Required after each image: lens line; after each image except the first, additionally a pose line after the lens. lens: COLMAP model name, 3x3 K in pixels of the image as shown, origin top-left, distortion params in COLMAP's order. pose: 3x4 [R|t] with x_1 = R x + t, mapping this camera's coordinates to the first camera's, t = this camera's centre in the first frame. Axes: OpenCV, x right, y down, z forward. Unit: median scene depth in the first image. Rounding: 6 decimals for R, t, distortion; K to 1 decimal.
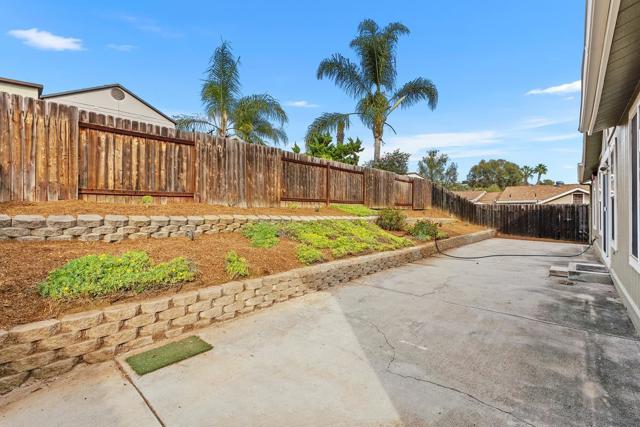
lens RADIAL K [[292.3, 0, 319.8], [0, 292.3, 207.3], [0, 0, 1]] dist [-0.001406, -0.000329]
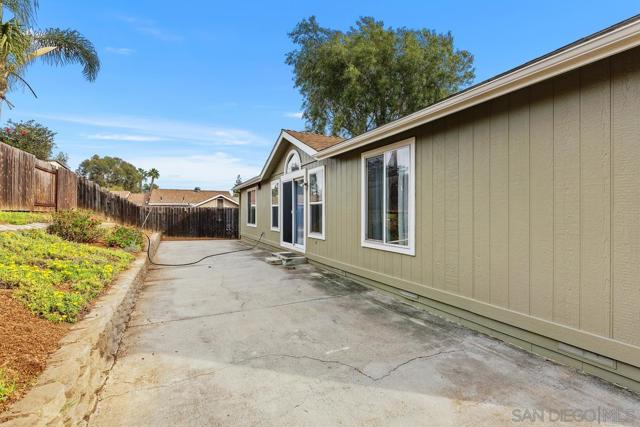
lens RADIAL K [[299.3, 0, 320.8], [0, 299.3, 214.0], [0, 0, 1]] dist [0.000434, 0.000051]
pose [[0.345446, -0.007384, 0.938410, -0.159615], [-0.007759, 0.999912, 0.010724, -0.000430], [-0.938407, -0.010986, 0.345358, 0.174210]]
